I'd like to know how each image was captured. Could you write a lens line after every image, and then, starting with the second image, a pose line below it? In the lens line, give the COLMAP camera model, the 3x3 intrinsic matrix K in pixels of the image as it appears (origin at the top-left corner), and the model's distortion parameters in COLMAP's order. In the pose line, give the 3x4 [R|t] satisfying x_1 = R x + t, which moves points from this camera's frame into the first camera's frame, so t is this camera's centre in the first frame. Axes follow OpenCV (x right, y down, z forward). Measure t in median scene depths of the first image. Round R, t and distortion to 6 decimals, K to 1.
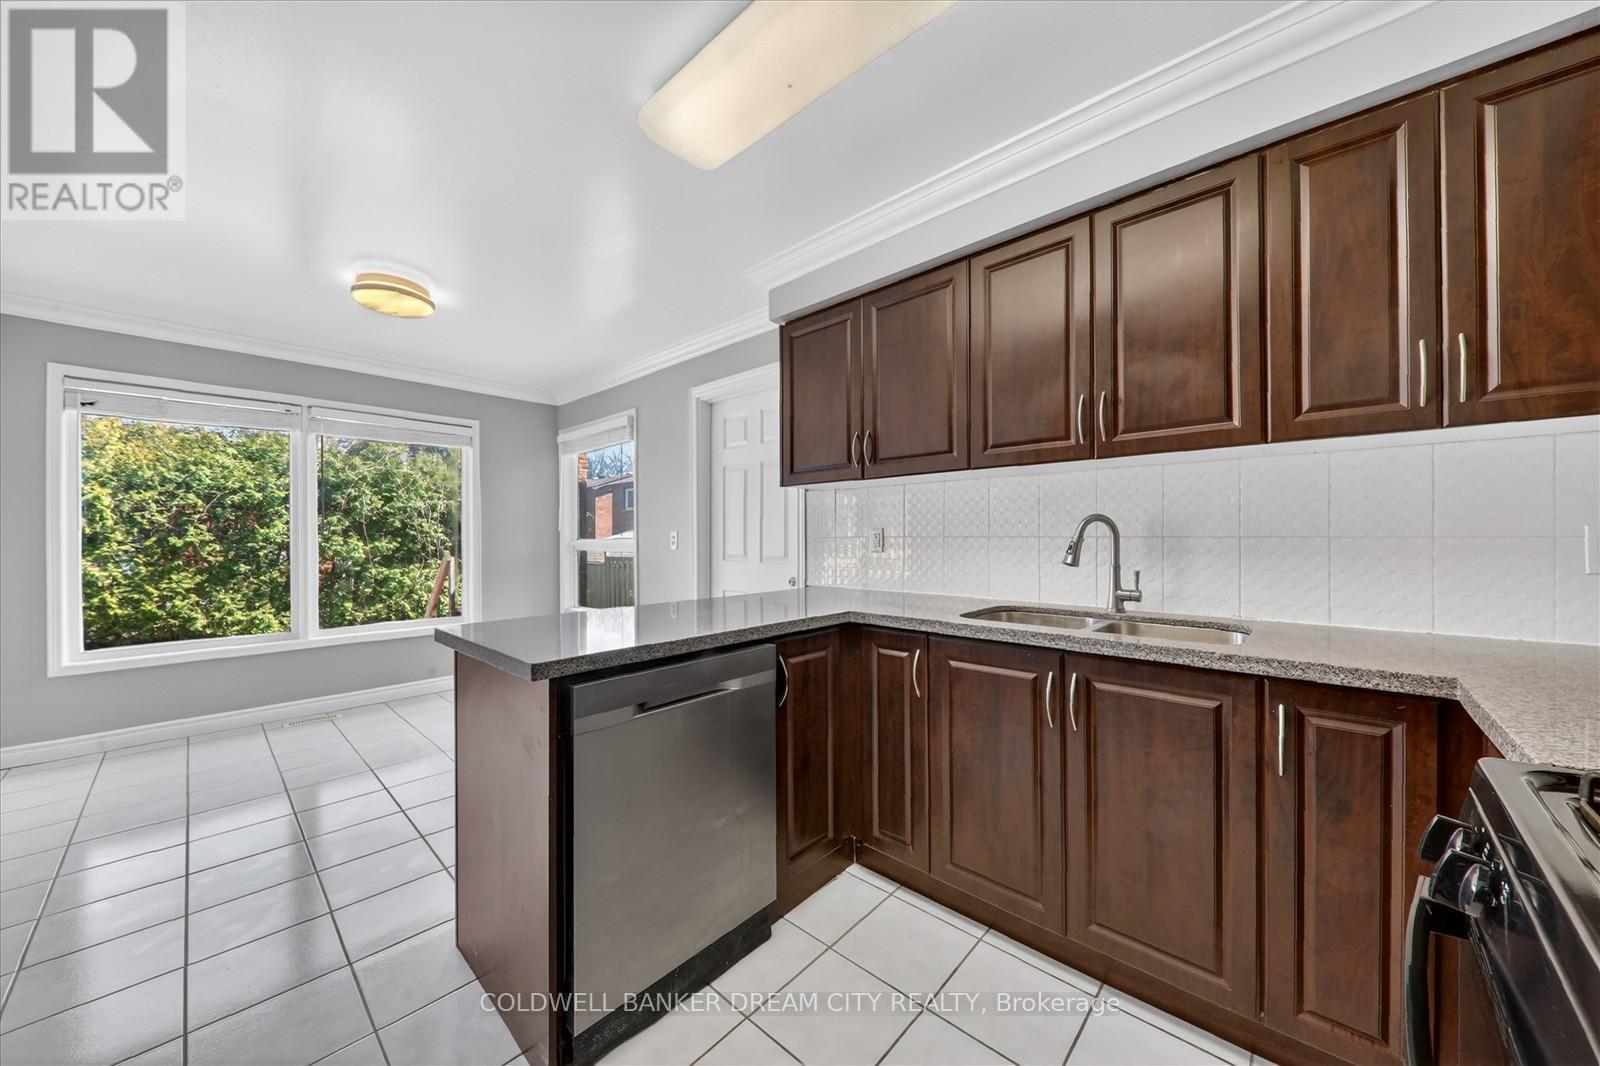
lens RADIAL K [[558.4, 0, 814.1], [0, 558.4, 537.8], [0, 0, 1]] dist [-0.006297, -0.000609]
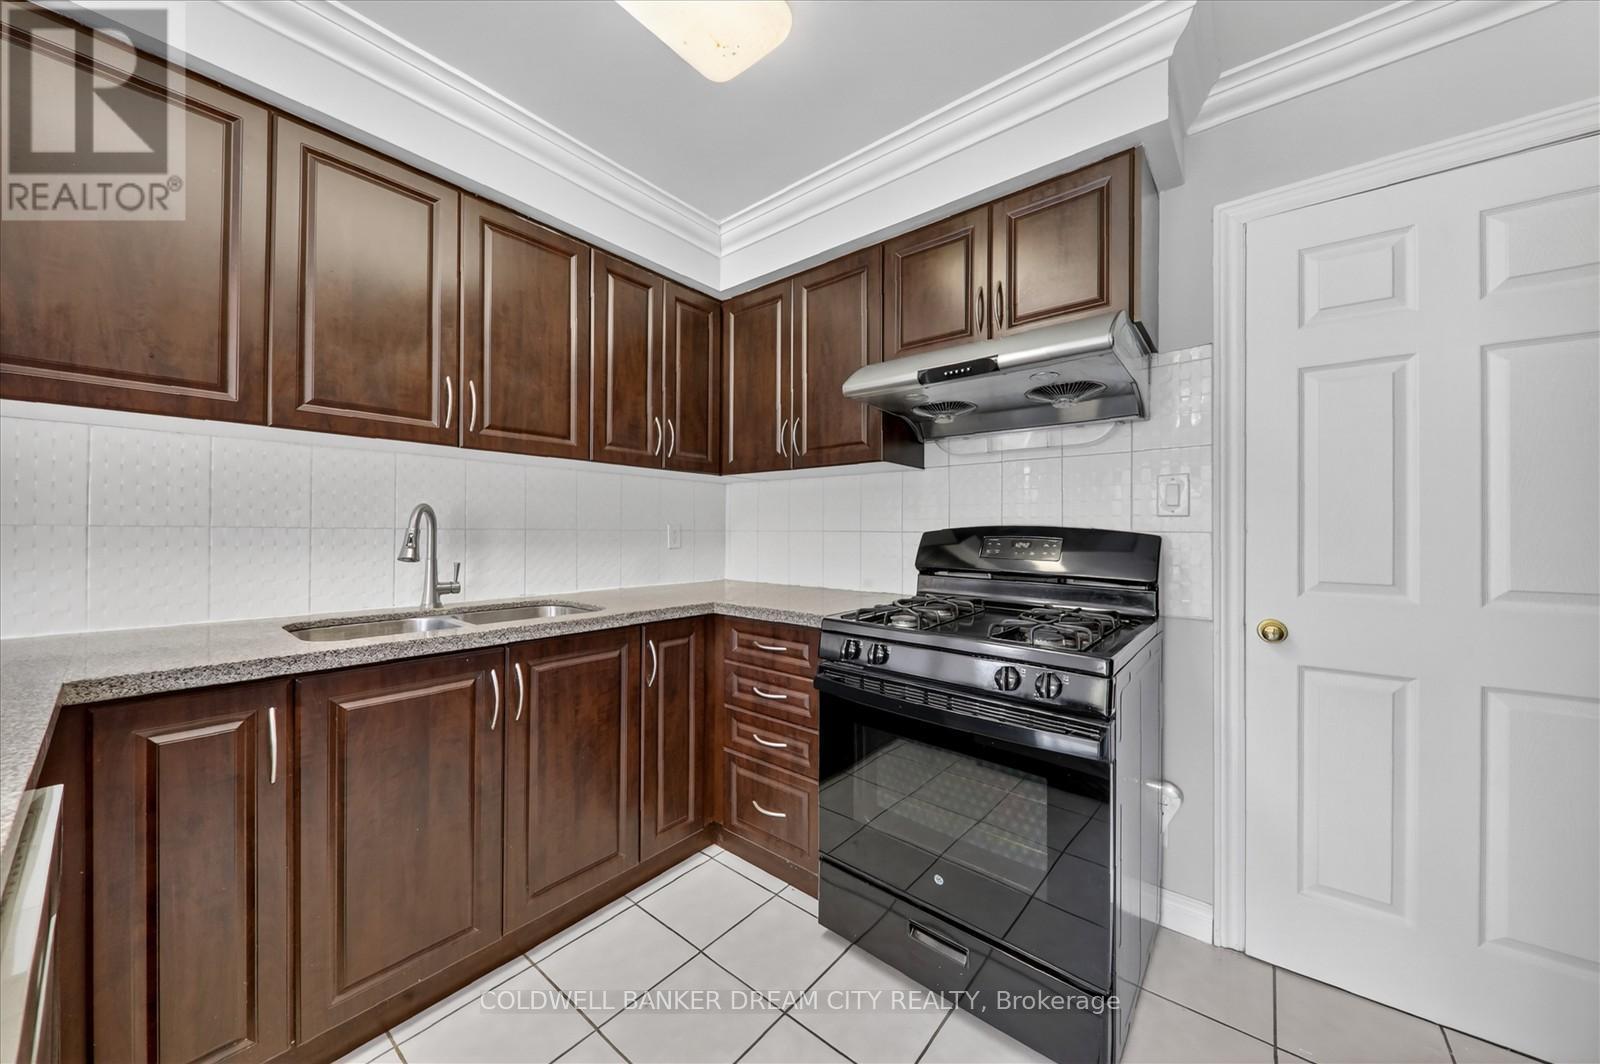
lens RADIAL K [[558.4, 0, 812.2], [0, 558.4, 530.6], [0, 0, 1]] dist [-0.006297, -0.000609]
pose [[-0.072355, 0.003150, 0.997374, -0.465350], [-0.007734, 0.999963, -0.003719, 0.000240], [-0.997349, -0.007982, -0.072328, 0.431082]]
